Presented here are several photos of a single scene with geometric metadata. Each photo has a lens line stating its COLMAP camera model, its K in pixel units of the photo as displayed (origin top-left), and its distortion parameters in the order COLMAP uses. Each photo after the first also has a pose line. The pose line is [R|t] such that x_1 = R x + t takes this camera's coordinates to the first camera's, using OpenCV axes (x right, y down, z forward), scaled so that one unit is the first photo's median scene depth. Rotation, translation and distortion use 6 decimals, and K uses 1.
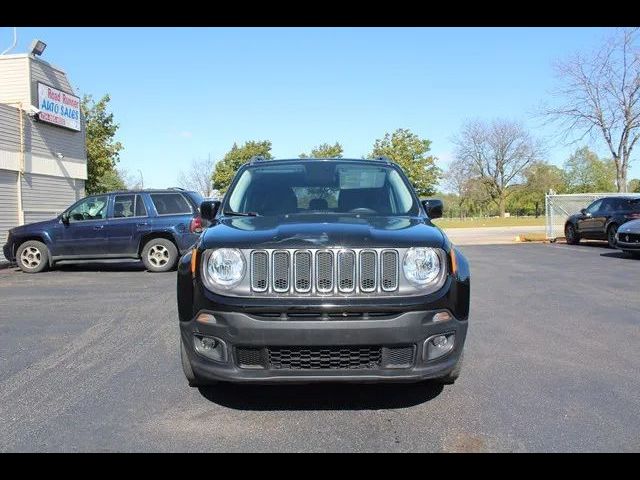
lens RADIAL K [[473.4, 0, 320.2], [0, 473.4, 257.1], [0, 0, 1]] dist [-0.117131, 0.071169]
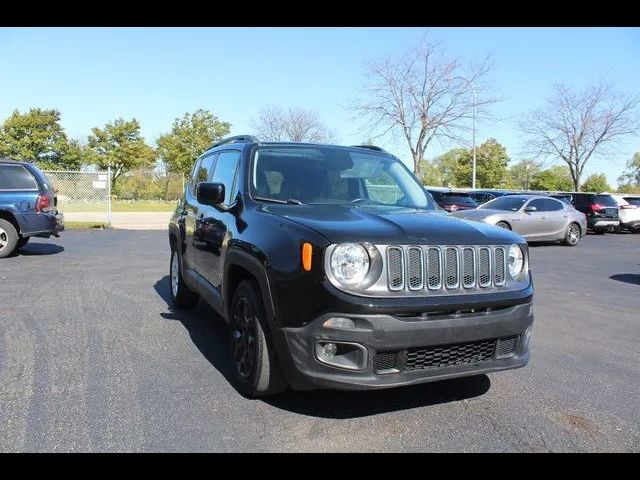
lens RADIAL K [[473.4, 0, 320.2], [0, 473.4, 257.1], [0, 0, 1]] dist [-0.117131, 0.071169]
pose [[0.926754, -0.003356, 0.375653, -0.613318], [-0.010194, 0.999367, 0.034077, -0.023412], [-0.375530, -0.035411, 0.926134, 0.194681]]
